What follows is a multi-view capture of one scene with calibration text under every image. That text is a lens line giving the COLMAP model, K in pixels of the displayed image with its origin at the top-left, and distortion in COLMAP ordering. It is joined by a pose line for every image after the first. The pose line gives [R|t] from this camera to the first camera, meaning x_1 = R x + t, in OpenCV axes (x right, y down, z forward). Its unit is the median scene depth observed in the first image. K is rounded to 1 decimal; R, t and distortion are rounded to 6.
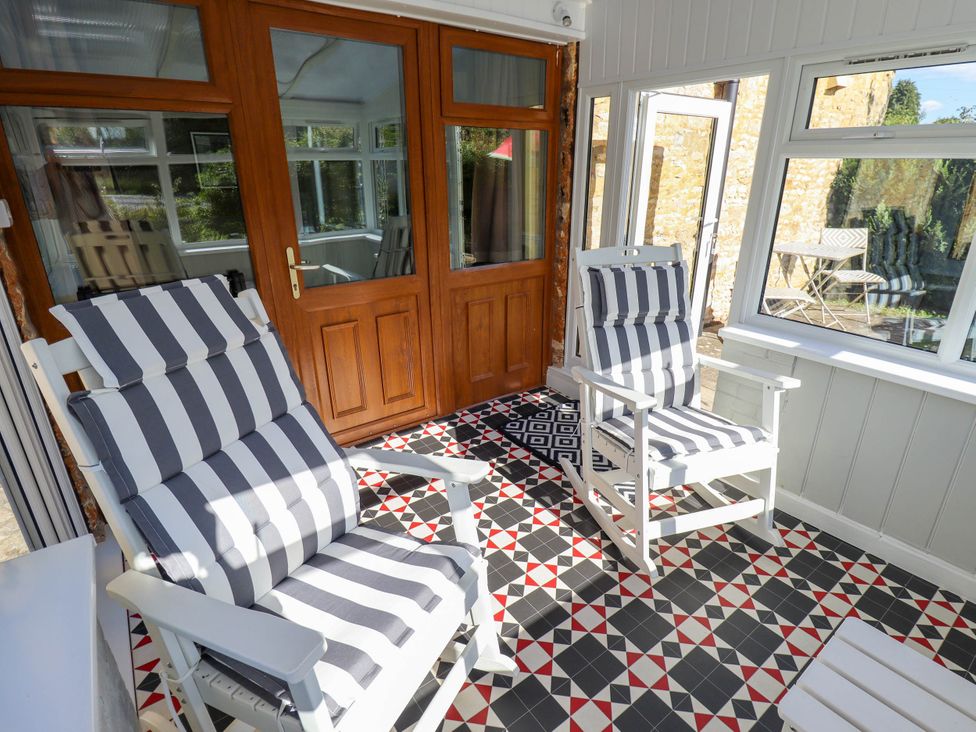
lens RADIAL K [[508.2, 0, 499.6], [0, 508.2, 360.3], [0, 0, 1]] dist [0.005554, -0.016953]
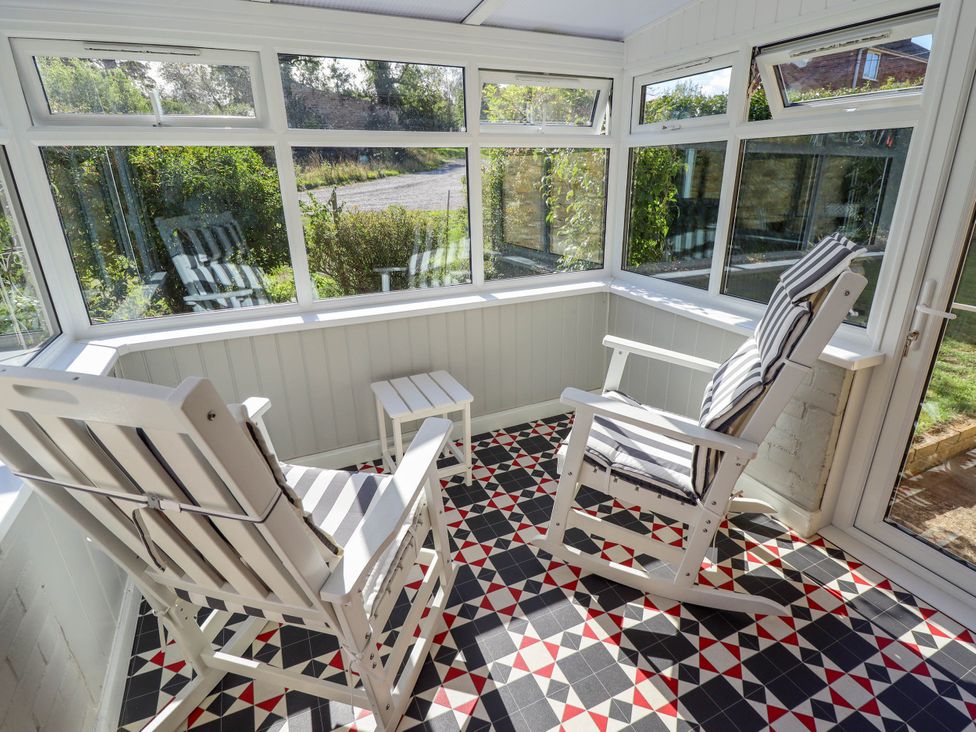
lens RADIAL K [[508.2, 0, 499.6], [0, 508.2, 360.3], [0, 0, 1]] dist [0.005554, -0.016953]
pose [[-0.980431, -0.057702, 0.188215, 0.009490], [0.080820, 0.753813, 0.652100, -0.238710], [-0.179507, 0.654551, -0.734398, 0.689277]]
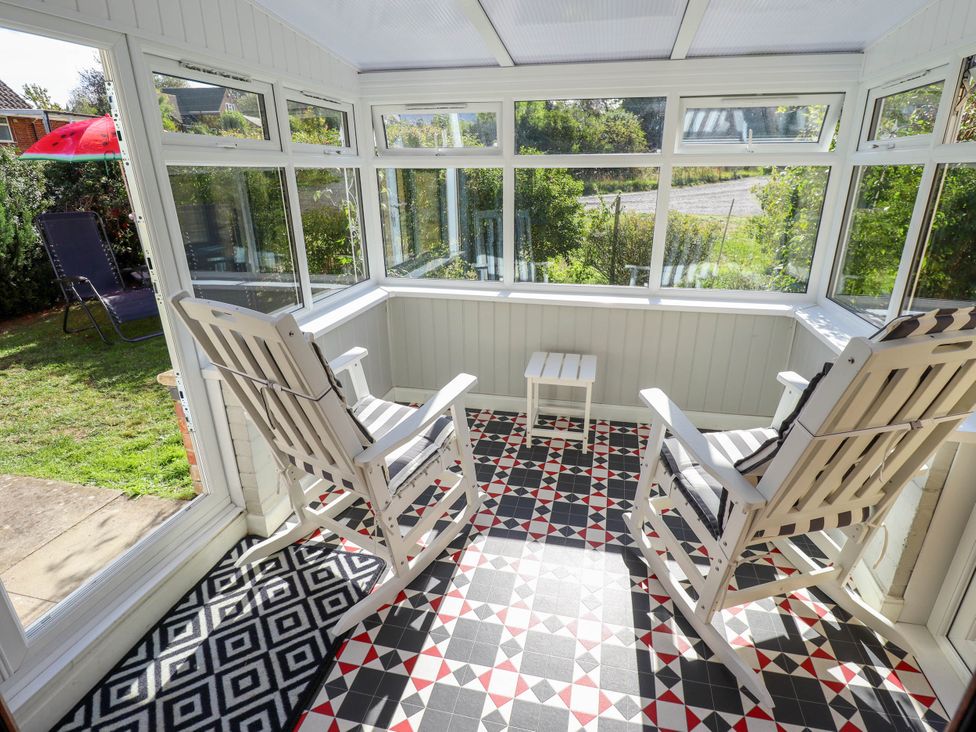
lens RADIAL K [[508.2, 0, 499.6], [0, 508.2, 360.3], [0, 0, 1]] dist [0.005554, -0.016953]
pose [[-0.649828, -0.262018, 0.713491, -0.269921], [0.272796, 0.795764, 0.540687, -0.261447], [-0.709440, 0.545991, -0.445632, 0.681764]]
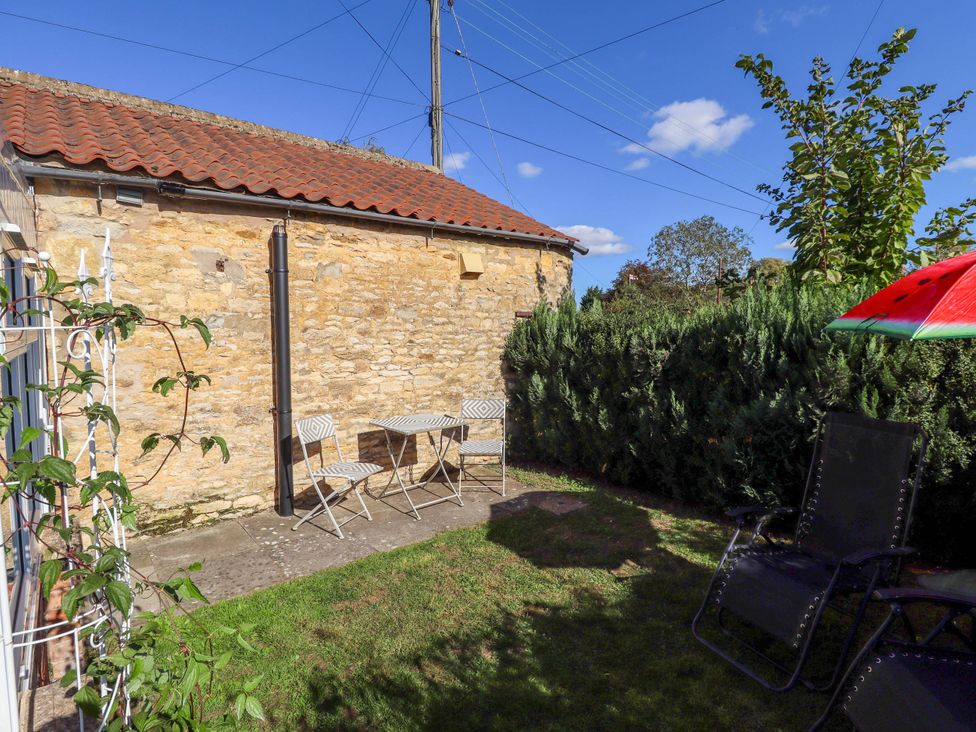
lens RADIAL K [[505.6, 0, 503.5], [0, 505.6, 364.0], [0, 0, 1]] dist [0.003789, -0.015828]
pose [[0.997913, -0.000963, 0.064566, 0.864764], [0.019593, 0.957264, -0.288550, -0.044685], [-0.061529, 0.289213, 0.955285, 0.008419]]
